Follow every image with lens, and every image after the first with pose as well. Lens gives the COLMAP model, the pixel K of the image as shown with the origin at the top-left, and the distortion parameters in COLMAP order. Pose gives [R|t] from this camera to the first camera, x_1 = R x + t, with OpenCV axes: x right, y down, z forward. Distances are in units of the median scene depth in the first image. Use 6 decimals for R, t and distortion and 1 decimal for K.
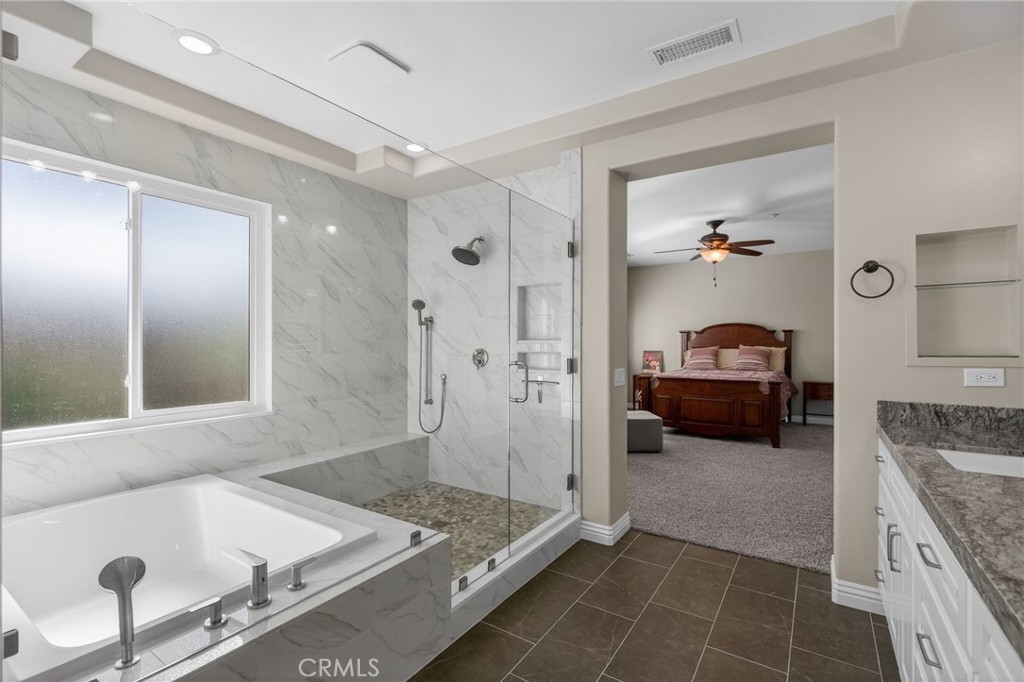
lens RADIAL K [[467.7, 0, 510.8], [0, 467.7, 342.4], [0, 0, 1]] dist [-0.001144, -0.000119]
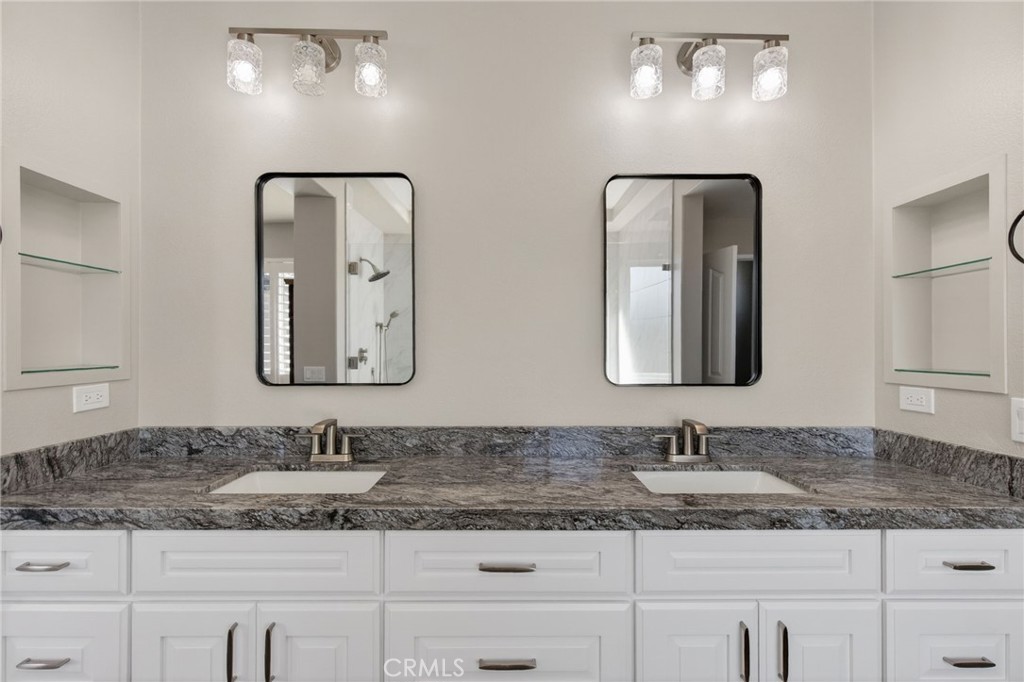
lens RADIAL K [[467.7, 0, 511.3], [0, 467.7, 344.9], [0, 0, 1]] dist [-0.001144, -0.000119]
pose [[-0.561232, 0.002478, 0.827655, 0.037569], [-0.002964, 0.999983, -0.005004, -0.005008], [-0.827653, -0.005261, -0.561216, 0.854414]]
